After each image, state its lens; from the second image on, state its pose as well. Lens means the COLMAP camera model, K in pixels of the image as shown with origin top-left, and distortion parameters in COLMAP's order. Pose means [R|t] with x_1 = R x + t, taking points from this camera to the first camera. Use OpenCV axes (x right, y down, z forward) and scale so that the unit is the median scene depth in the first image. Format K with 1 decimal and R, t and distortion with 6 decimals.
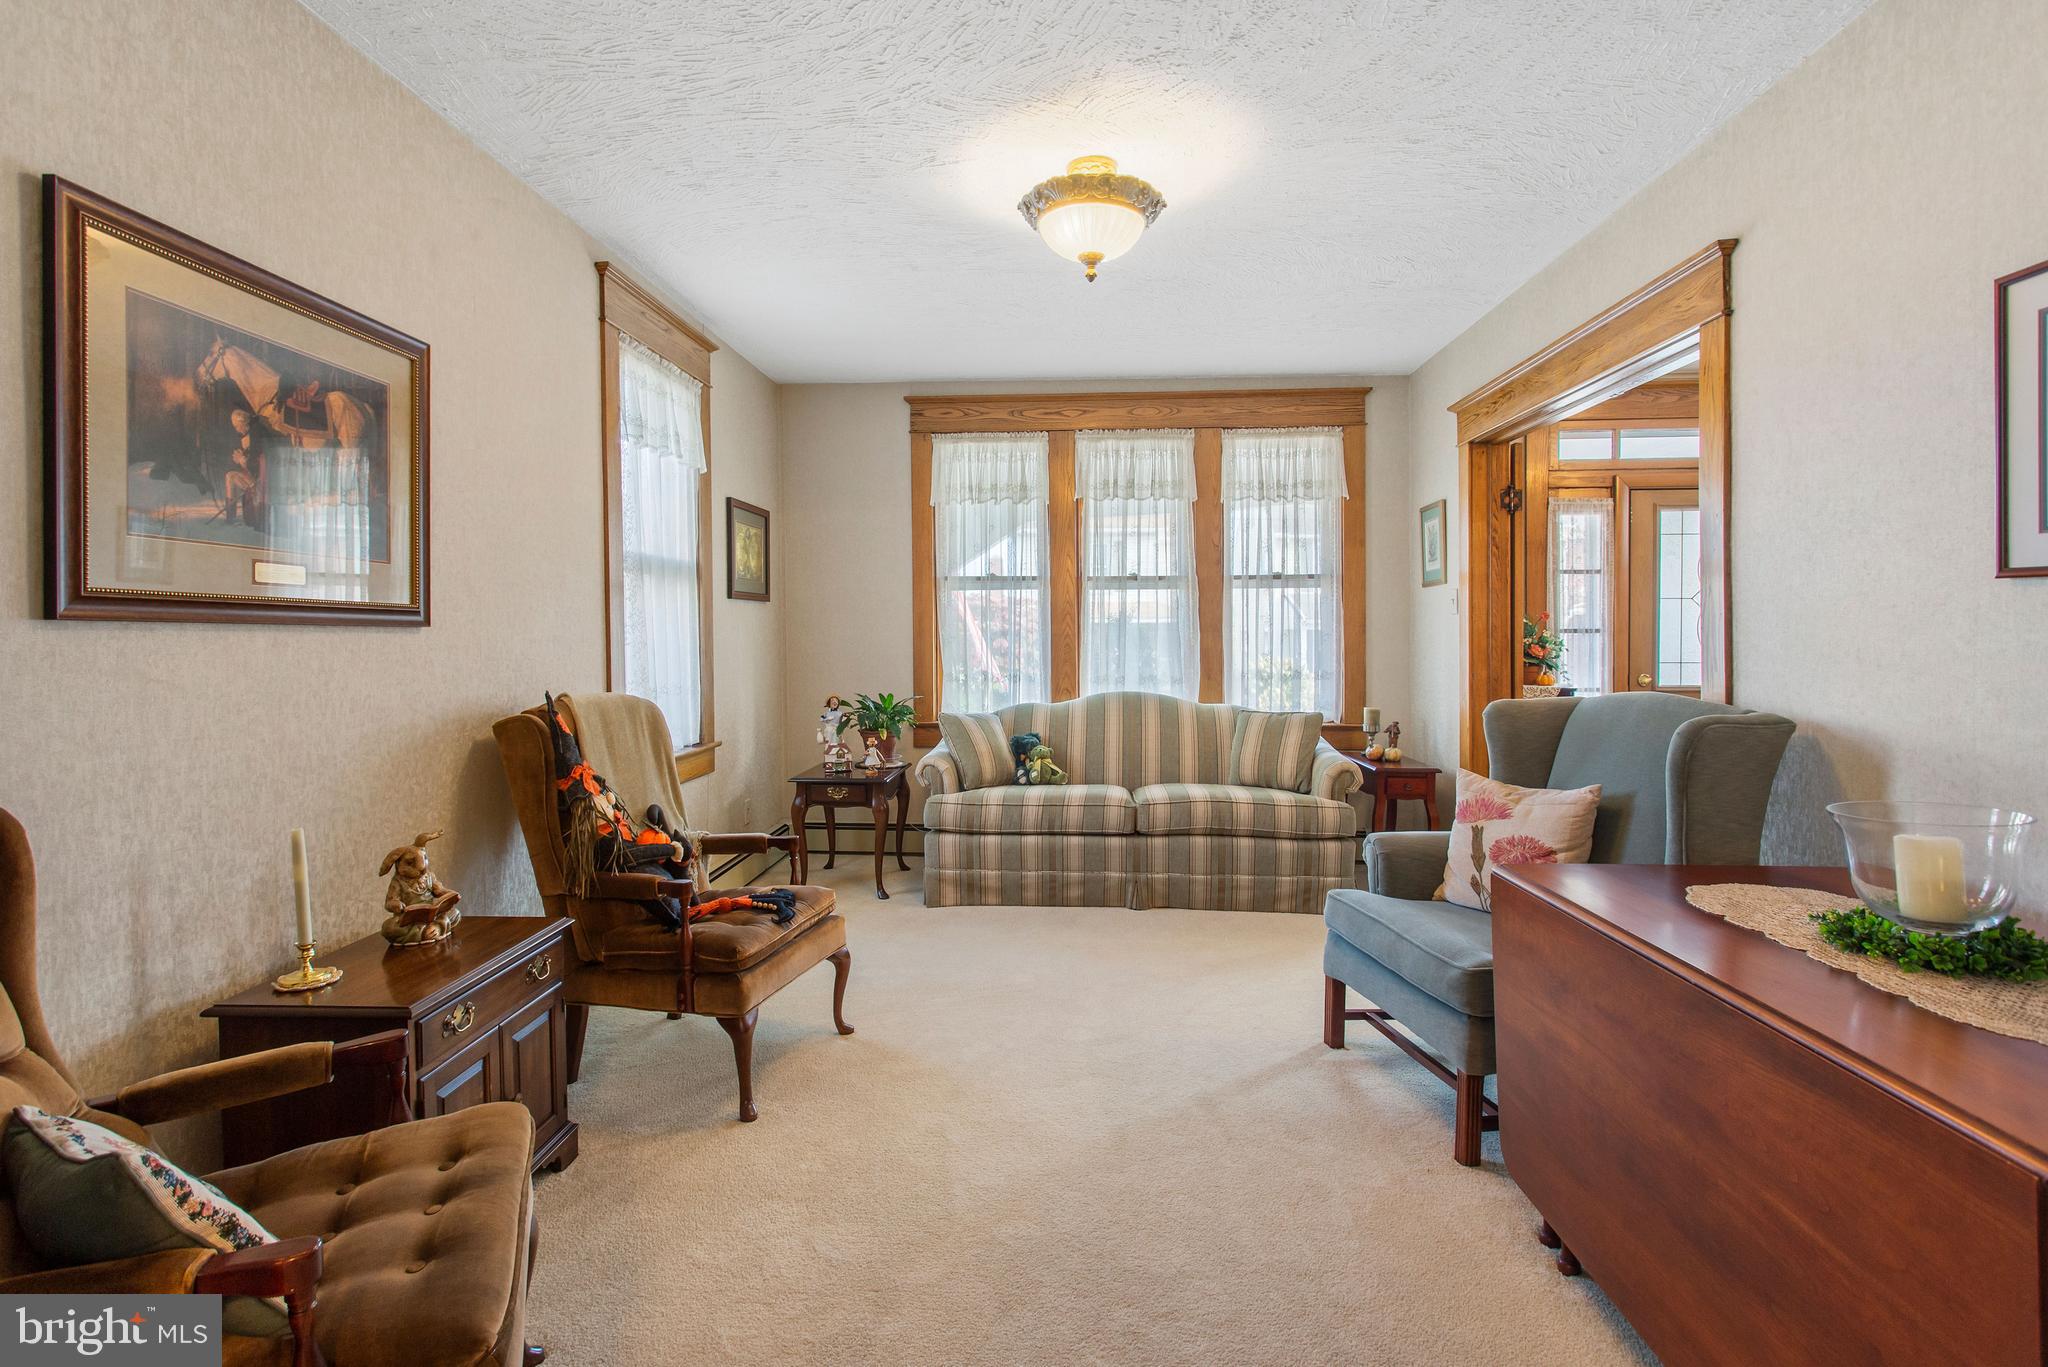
lens RADIAL K [[995.5, 0, 1021.2], [0, 995.5, 621.7], [0, 0, 1]] dist [0.012650, 0.000208]
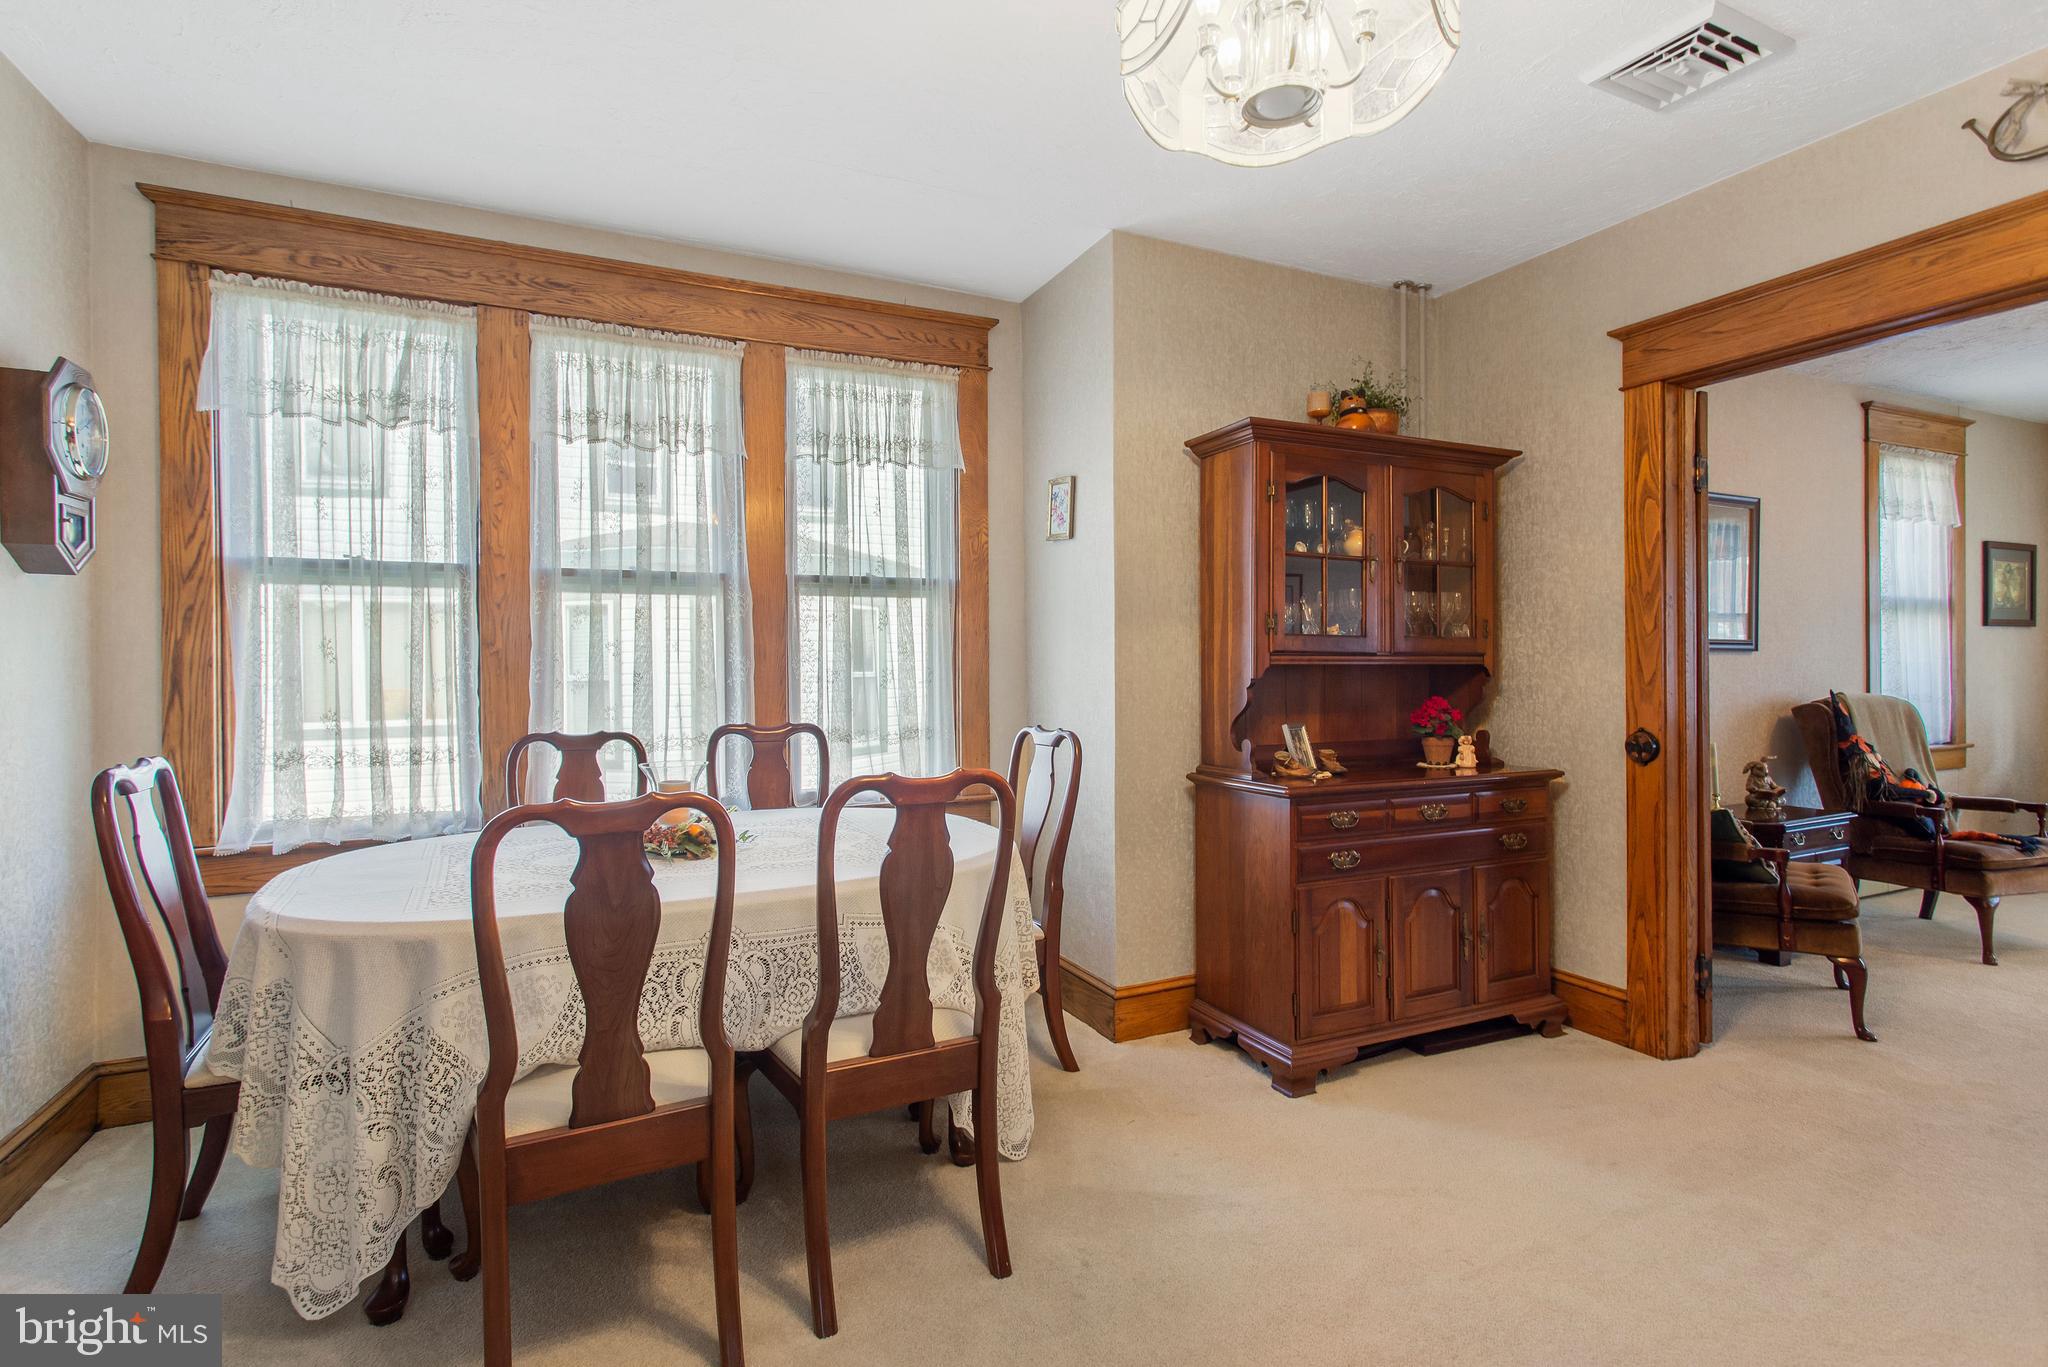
lens RADIAL K [[995.5, 0, 1014.6], [0, 995.5, 675.7], [0, 0, 1]] dist [0.012650, 0.000208]
pose [[0.487854, 0.015300, -0.872791, 0.191378], [0.010241, 0.999677, 0.023249, -0.003920], [0.872865, -0.020280, 0.487539, -0.594763]]
